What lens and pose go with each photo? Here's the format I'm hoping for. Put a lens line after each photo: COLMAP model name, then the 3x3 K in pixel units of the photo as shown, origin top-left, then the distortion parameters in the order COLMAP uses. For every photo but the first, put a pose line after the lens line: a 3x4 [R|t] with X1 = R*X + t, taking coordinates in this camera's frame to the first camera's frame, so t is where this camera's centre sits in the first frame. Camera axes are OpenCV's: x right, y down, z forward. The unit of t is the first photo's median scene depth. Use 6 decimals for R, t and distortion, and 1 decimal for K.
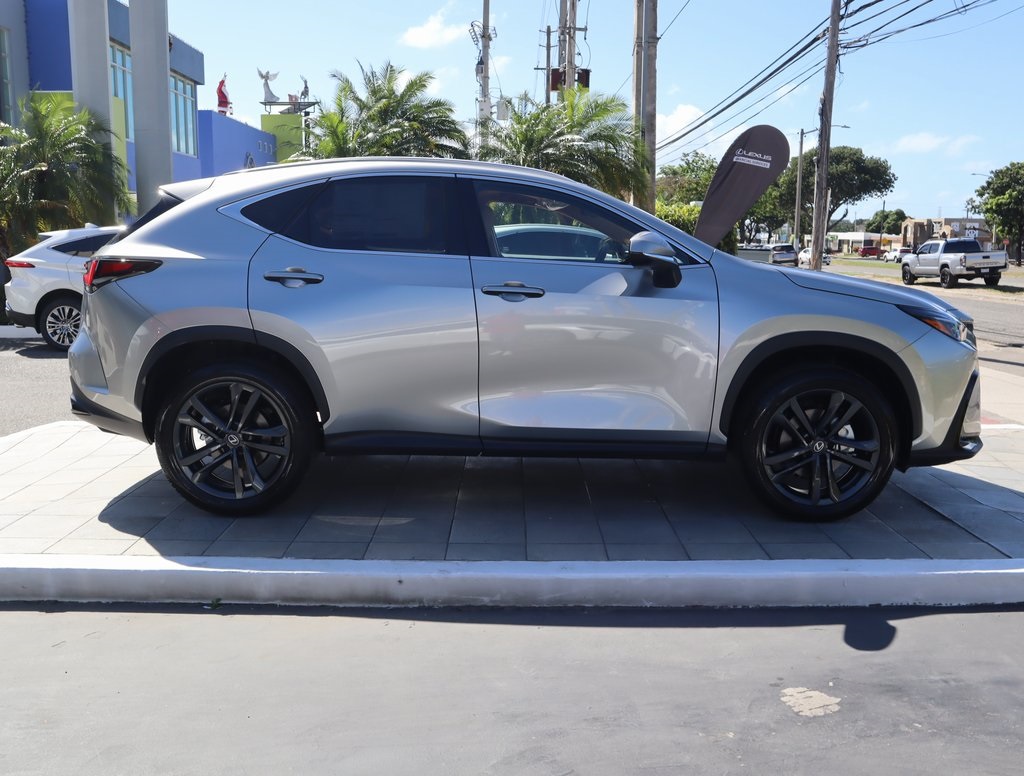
lens RADIAL K [[941.7, 0, 516.4], [0, 941.7, 390.8], [0, 0, 1]] dist [-0.089114, 0.088776]
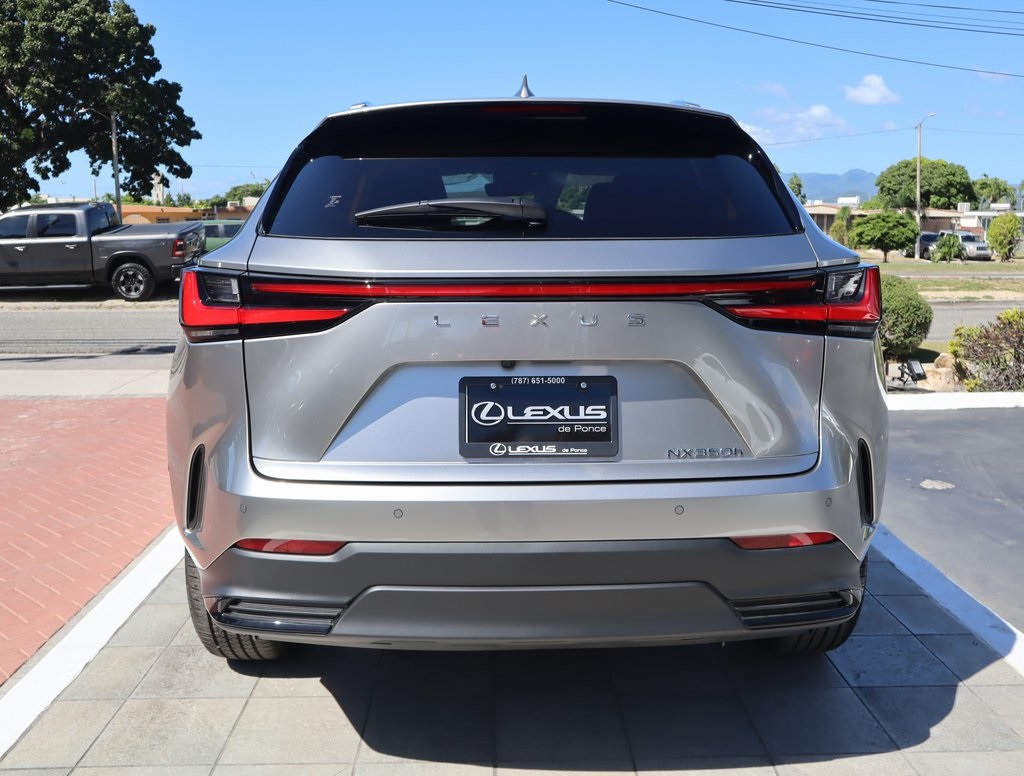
lens RADIAL K [[941.7, 0, 516.4], [0, 941.7, 390.8], [0, 0, 1]] dist [-0.089114, 0.088776]
pose [[-0.026610, -0.179678, 0.983366, -0.918933], [0.157640, 0.970651, 0.181620, -0.192562], [-0.987138, 0.159851, 0.002495, 1.174904]]
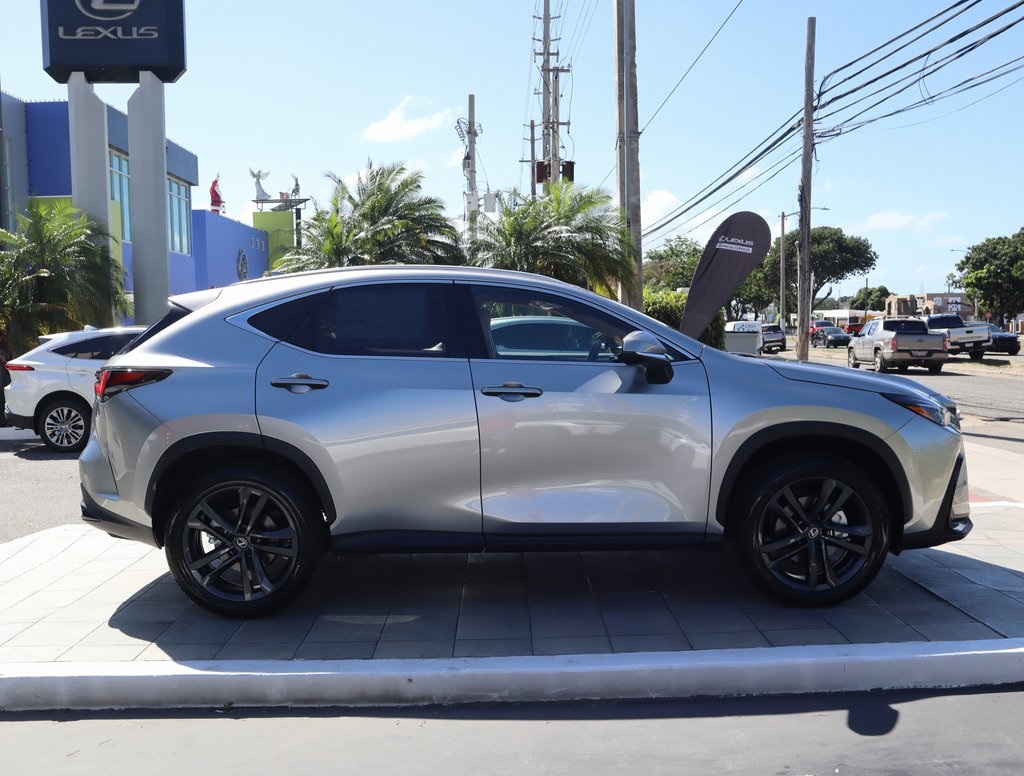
lens RADIAL K [[941.7, 0, 516.4], [0, 941.7, 390.8], [0, 0, 1]] dist [-0.089114, 0.088776]
pose [[0.999590, -0.027078, 0.009339, -0.007748], [0.027813, 0.995499, -0.090599, -0.011835], [-0.006844, 0.090821, 0.995844, -0.032688]]
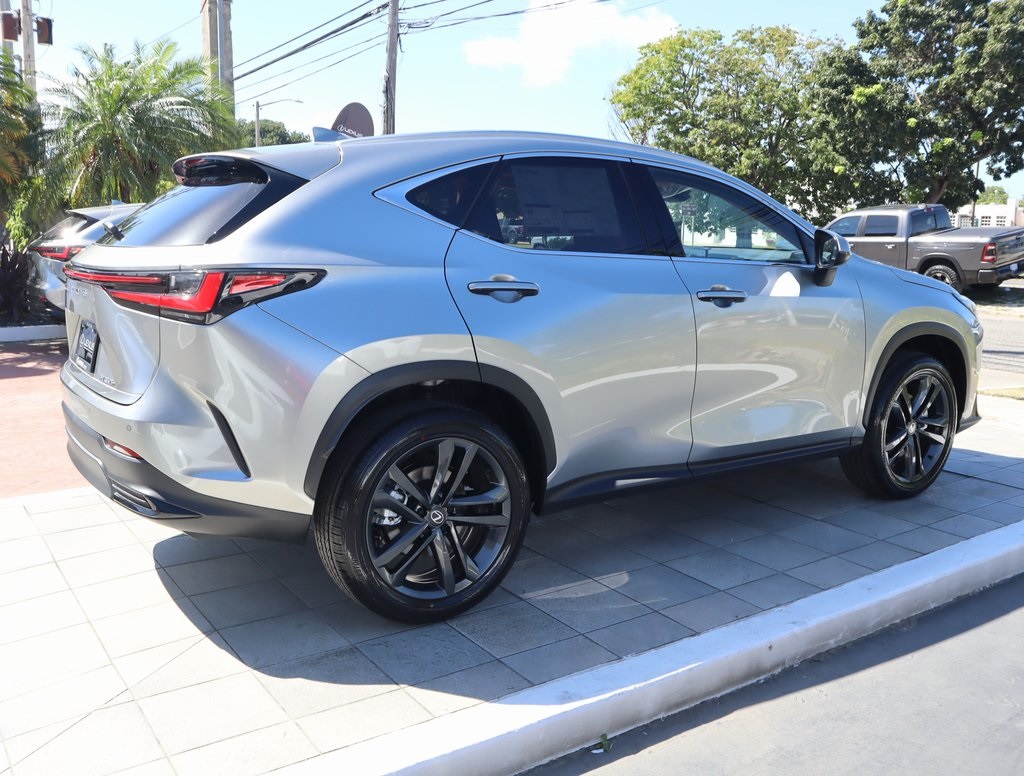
lens RADIAL K [[941.7, 0, 516.4], [0, 941.7, 390.8], [0, 0, 1]] dist [-0.089114, 0.088776]
pose [[0.823174, -0.098705, 0.559144, -0.638540], [0.082610, 0.995115, 0.054047, -0.077330], [-0.561748, 0.001701, 0.827307, 0.361236]]
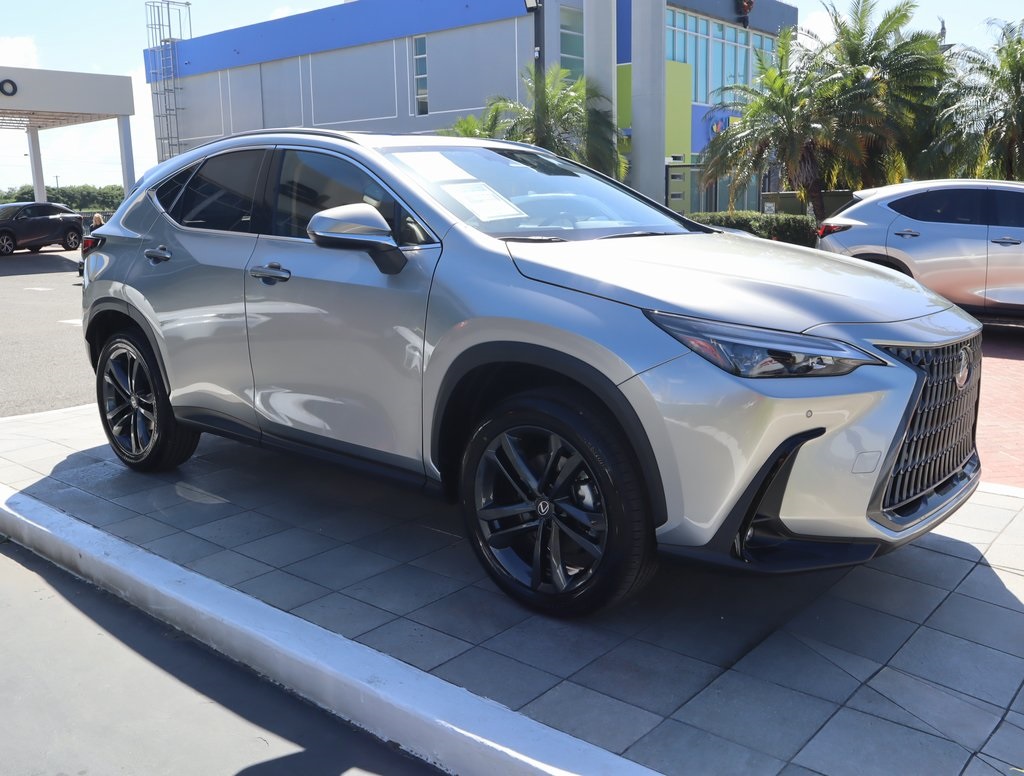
lens RADIAL K [[941.7, 0, 516.4], [0, 941.7, 390.8], [0, 0, 1]] dist [-0.089114, 0.088776]
pose [[0.762814, 0.109034, -0.637360, 0.731349], [-0.080861, 0.994029, 0.073272, -0.075311], [0.641543, -0.004356, 0.767075, 0.442104]]
